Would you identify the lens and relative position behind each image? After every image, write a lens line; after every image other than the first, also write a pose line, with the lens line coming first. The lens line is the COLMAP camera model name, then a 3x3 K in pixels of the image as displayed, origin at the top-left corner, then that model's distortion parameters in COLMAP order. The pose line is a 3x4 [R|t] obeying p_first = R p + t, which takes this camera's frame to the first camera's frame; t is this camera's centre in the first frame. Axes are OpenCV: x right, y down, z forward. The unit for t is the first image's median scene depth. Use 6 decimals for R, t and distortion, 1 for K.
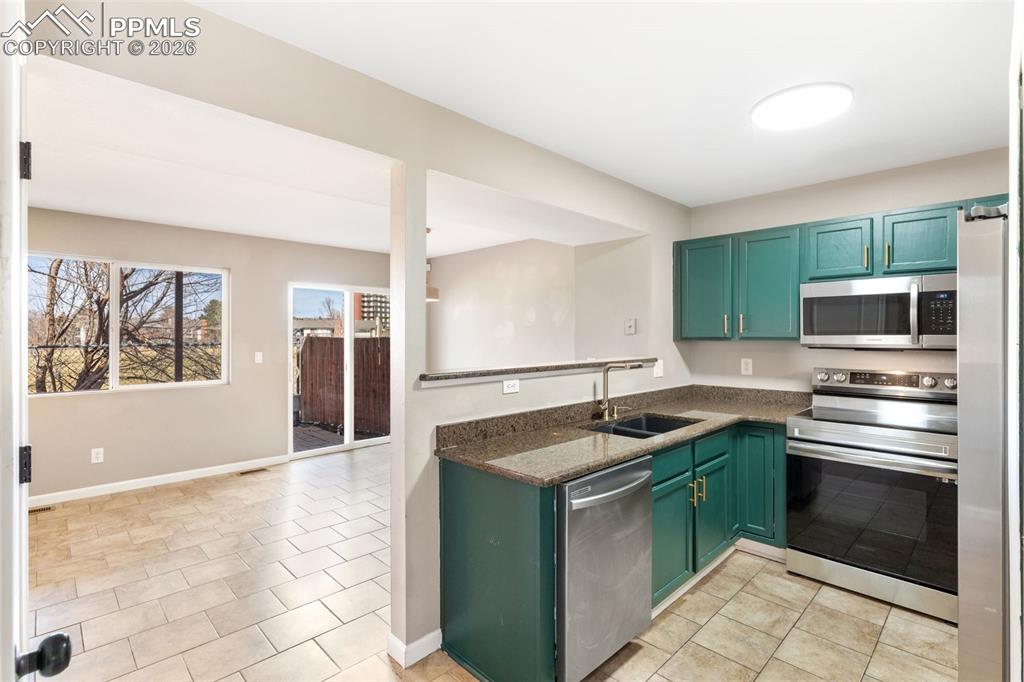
lens RADIAL K [[482.7, 0, 514.2], [0, 482.7, 334.1], [0, 0, 1]] dist [-0.001753, -0.000699]
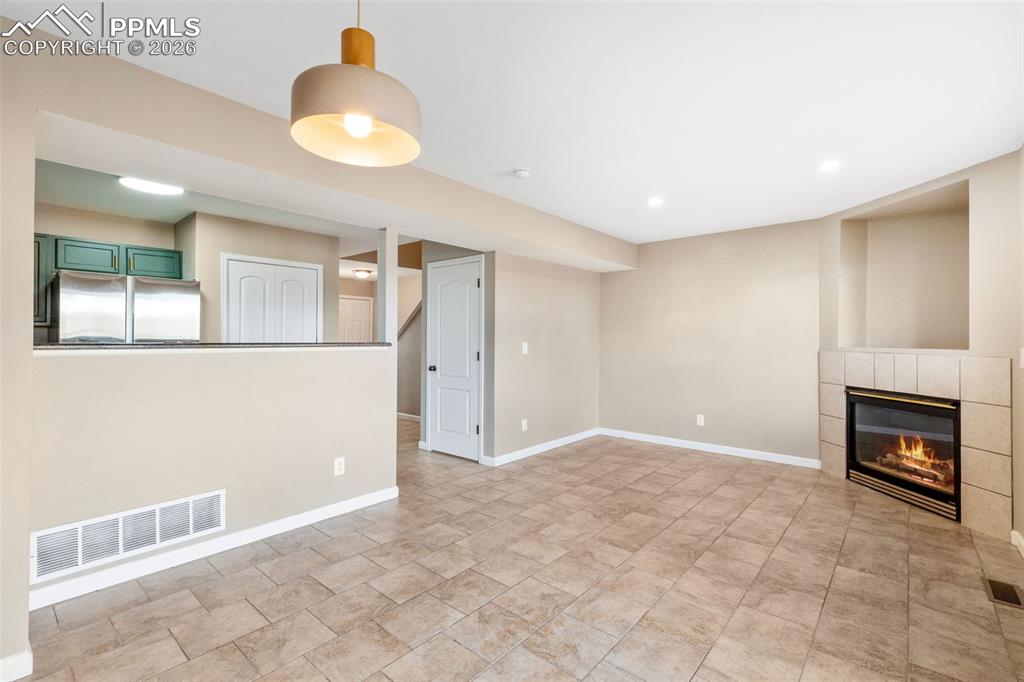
lens RADIAL K [[456.9, 0, 513.7], [0, 456.9, 335.4], [0, 0, 1]] dist [0.002746, -0.000063]
pose [[-0.996429, -0.003272, -0.084371, -0.389320], [-0.002771, 0.999978, -0.006063, 0.044773], [0.084389, -0.005807, -0.996416, 1.960970]]
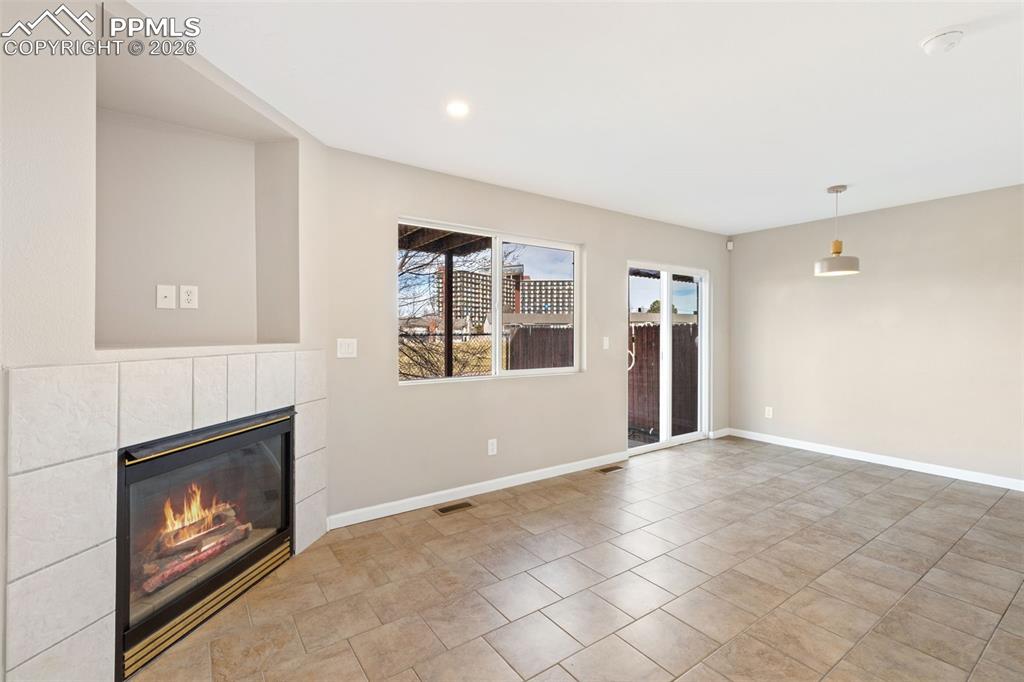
lens RADIAL K [[460.3, 0, 509.8], [0, 460.3, 337.8], [0, 0, 1]] dist [0.000965, 0.000289]
pose [[0.986523, 0.003263, -0.163588, -0.963902], [-0.001265, 0.999923, 0.012319, 0.046503], [0.163616, -0.011946, 0.986452, 0.200066]]
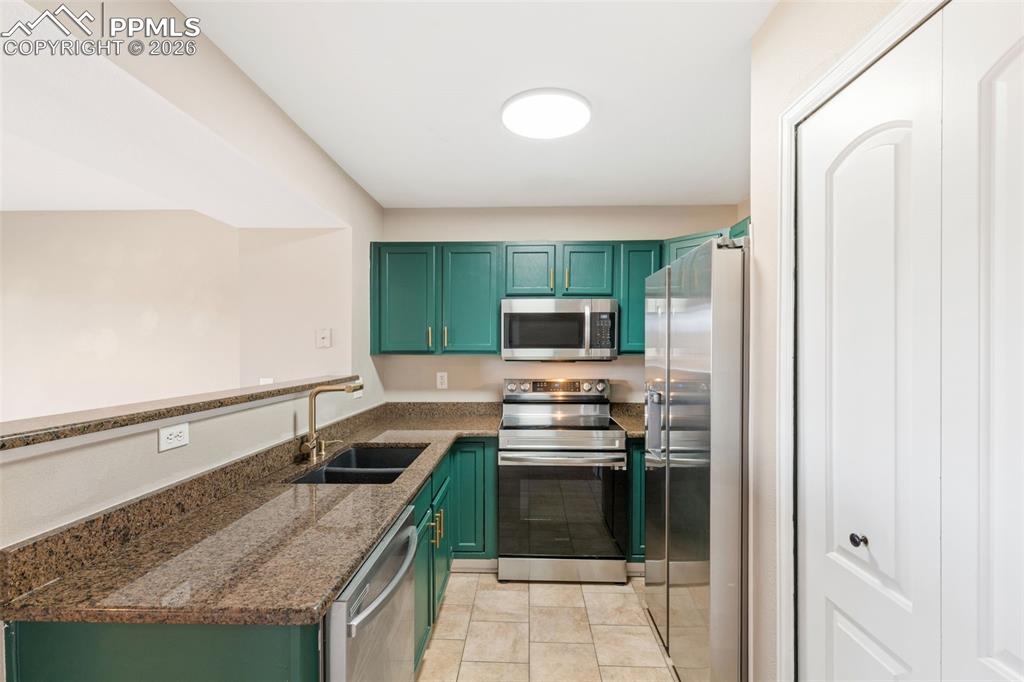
lens RADIAL K [[462.4, 0, 511.0], [0, 462.4, 352.8], [0, 0, 1]] dist [0.000960, 0.000190]
pose [[0.727168, -0.005879, 0.686435, -0.077975], [-0.002562, 0.999933, 0.011277, -0.000006], [-0.686455, -0.009959, 0.727104, 0.263398]]
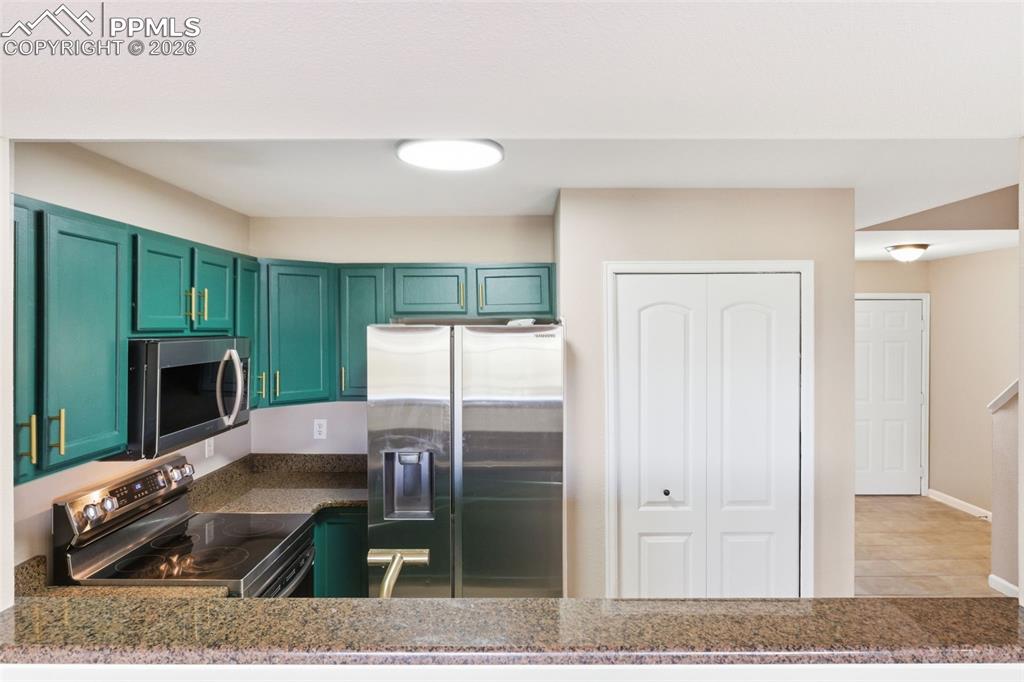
lens RADIAL K [[621.9, 0, 512.0], [0, 621.9, 341.0], [0, 0, 1]] dist [0.000697, 0.000333]
pose [[-0.708609, -0.014173, 0.705459, -0.175546], [0.000312, 0.999792, 0.020400, -0.120832], [-0.705602, 0.014676, -0.708457, 1.225936]]
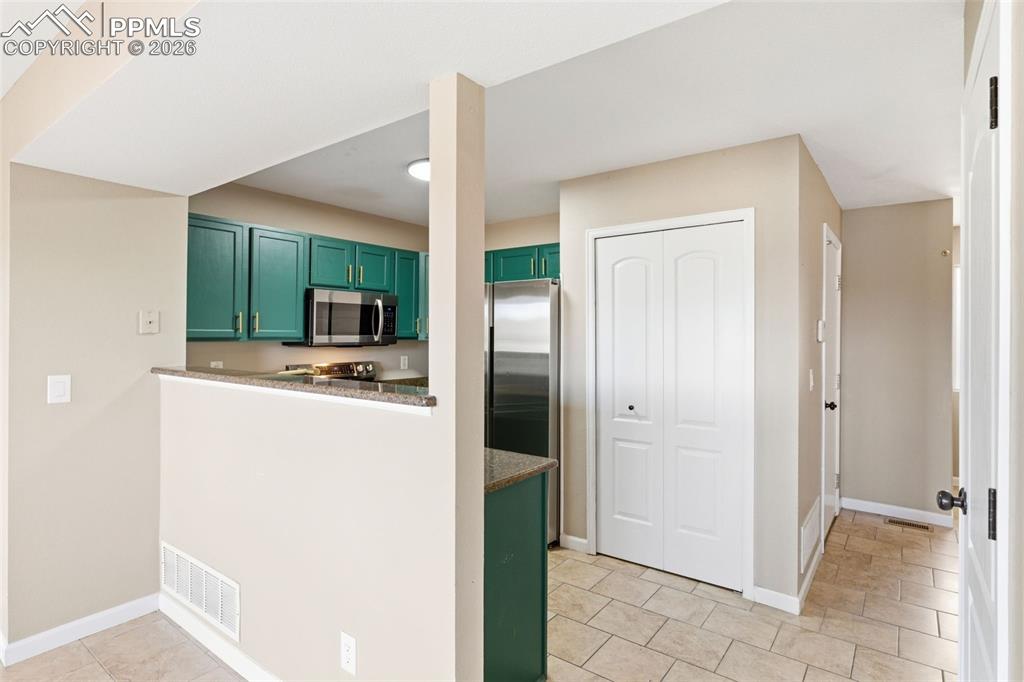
lens RADIAL K [[526.3, 0, 516.1], [0, 526.3, 335.8], [0, 0, 1]] dist [-0.004276, -0.000274]
pose [[-0.150531, -0.002177, 0.988603, -0.673592], [-0.005709, 0.999983, 0.001333, -0.000923], [-0.988589, -0.005443, -0.150541, 0.733280]]
